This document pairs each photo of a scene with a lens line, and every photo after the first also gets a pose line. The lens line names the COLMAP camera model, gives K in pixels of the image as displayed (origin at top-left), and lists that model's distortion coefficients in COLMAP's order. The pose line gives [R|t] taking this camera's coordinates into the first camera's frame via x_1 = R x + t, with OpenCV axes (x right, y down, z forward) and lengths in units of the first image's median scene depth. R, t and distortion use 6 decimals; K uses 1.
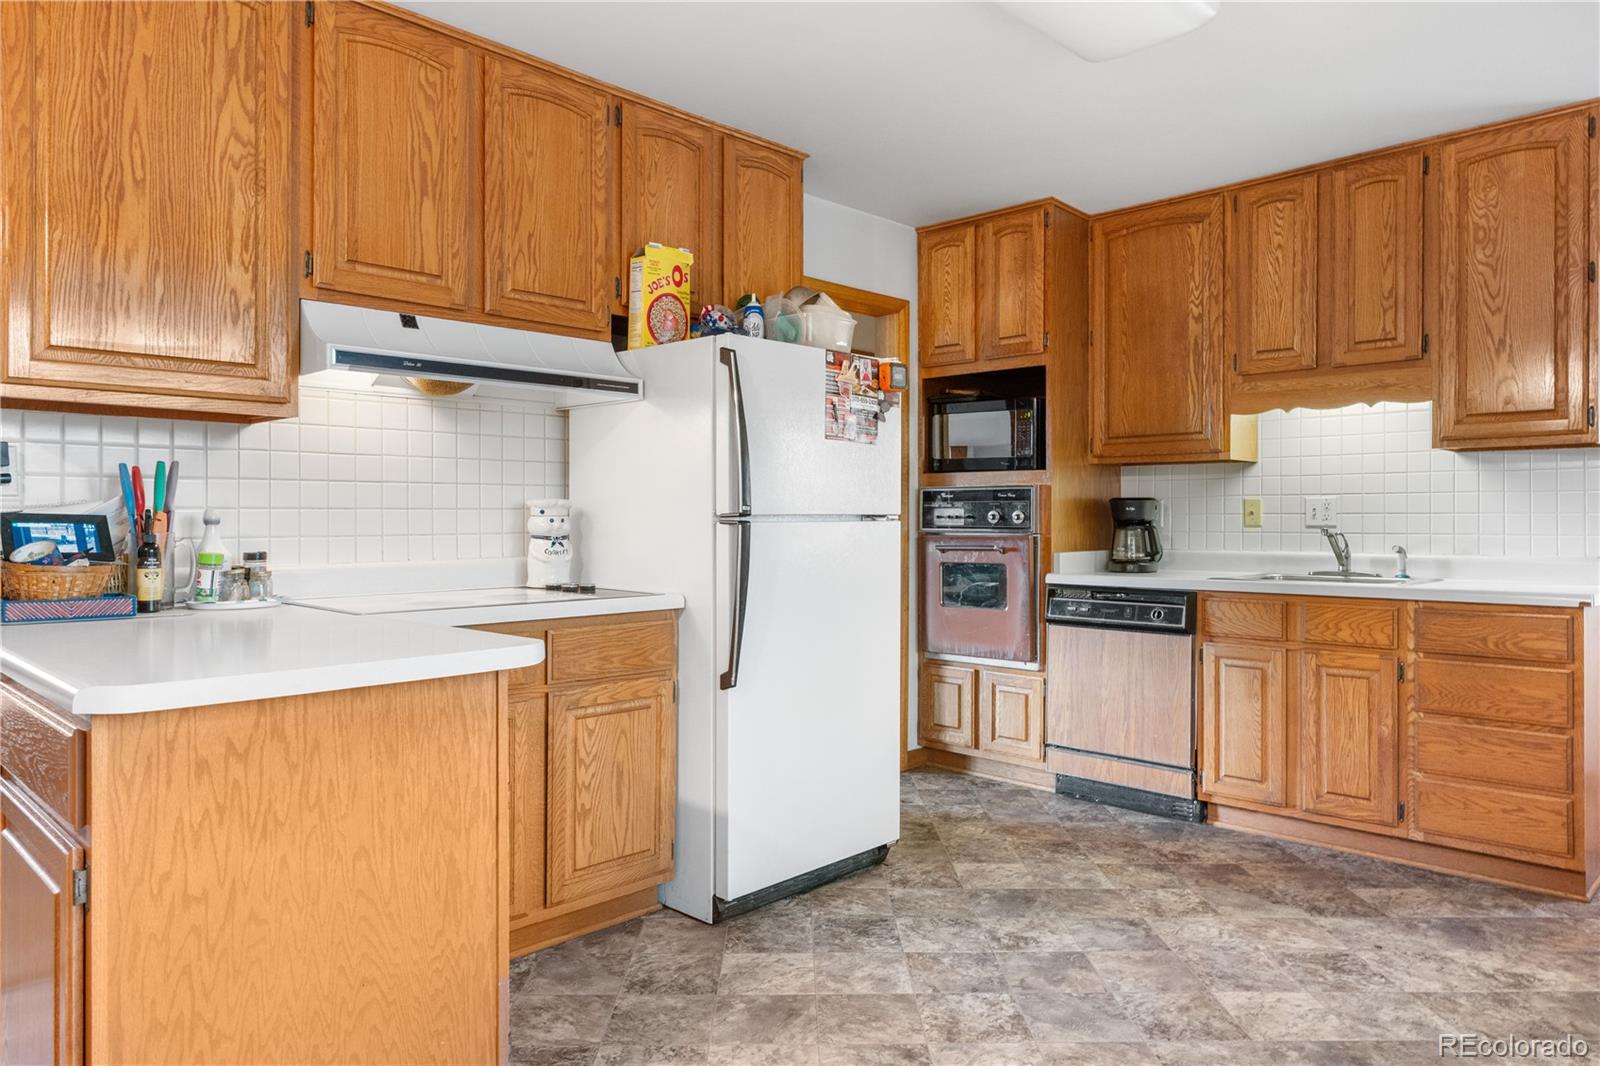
lens RADIAL K [[1041.5, 0, 791.5], [0, 1041.5, 517.4], [0, 0, 1]] dist [0.005653, -0.001411]
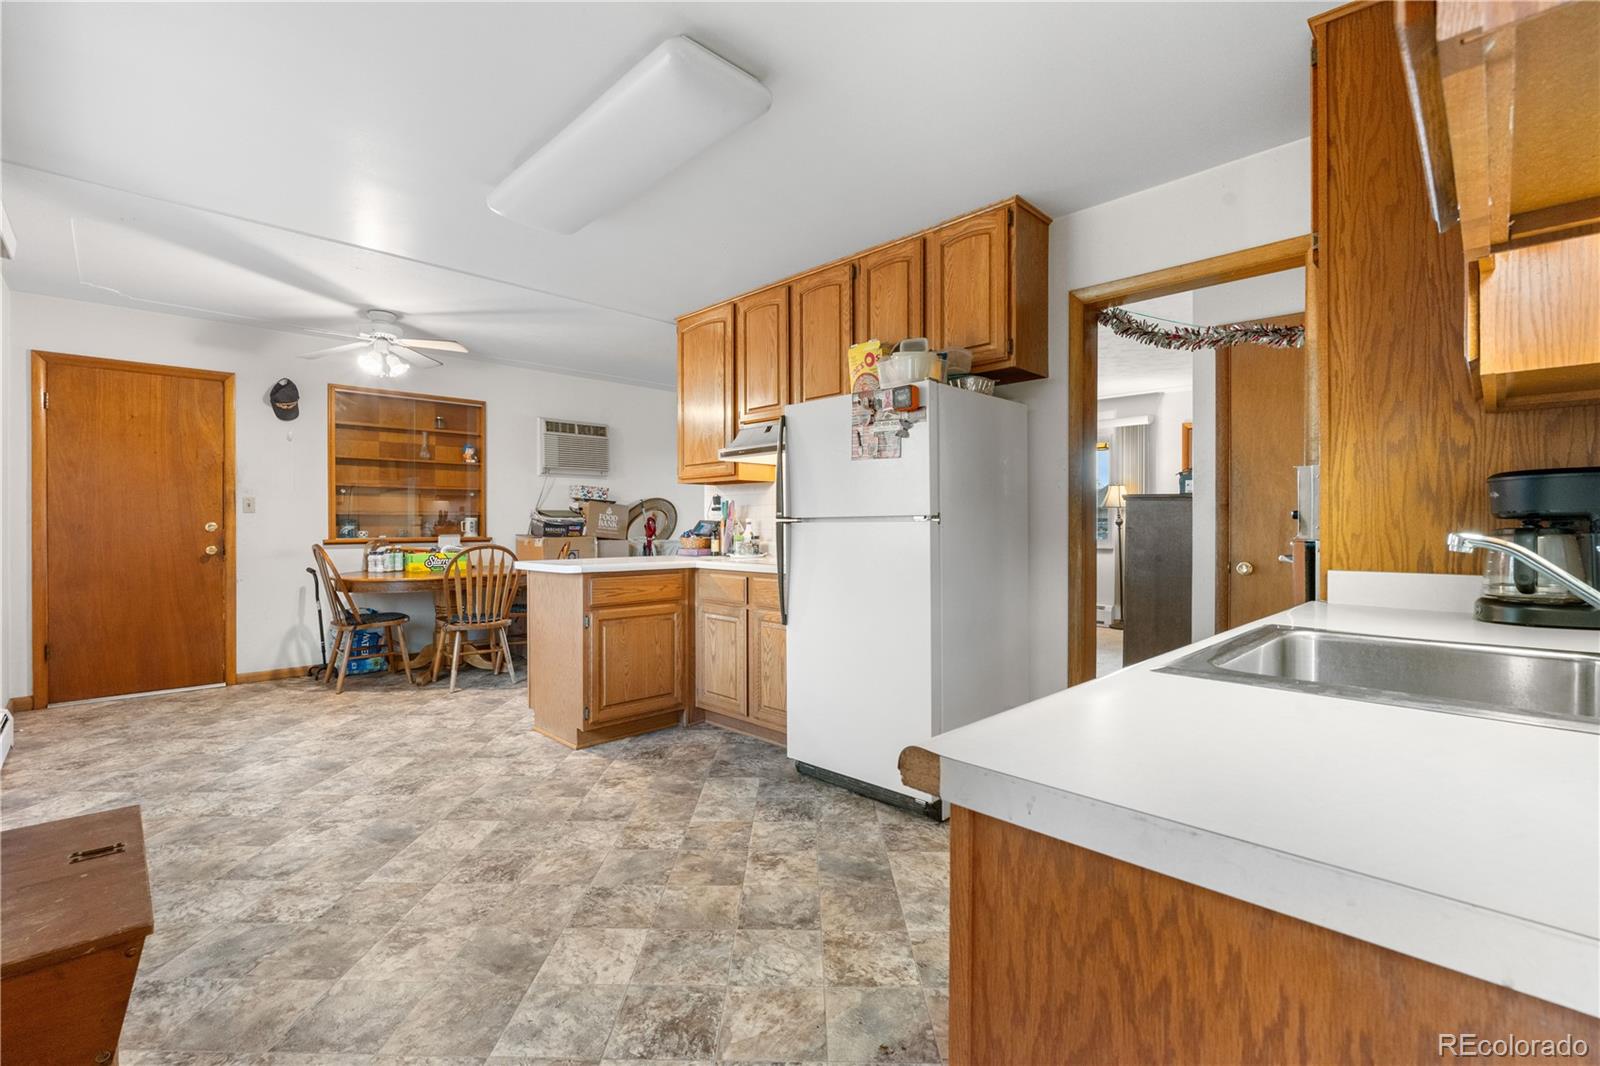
lens RADIAL K [[699.6, 0, 803.9], [0, 699.6, 543.9], [0, 0, 1]] dist [-0.000507, 0.000135]
pose [[-0.003835, 0.024833, -0.999684, 0.849876], [0.003246, 0.999687, 0.024821, 0.007313], [0.999987, -0.003150, -0.003914, 0.858074]]
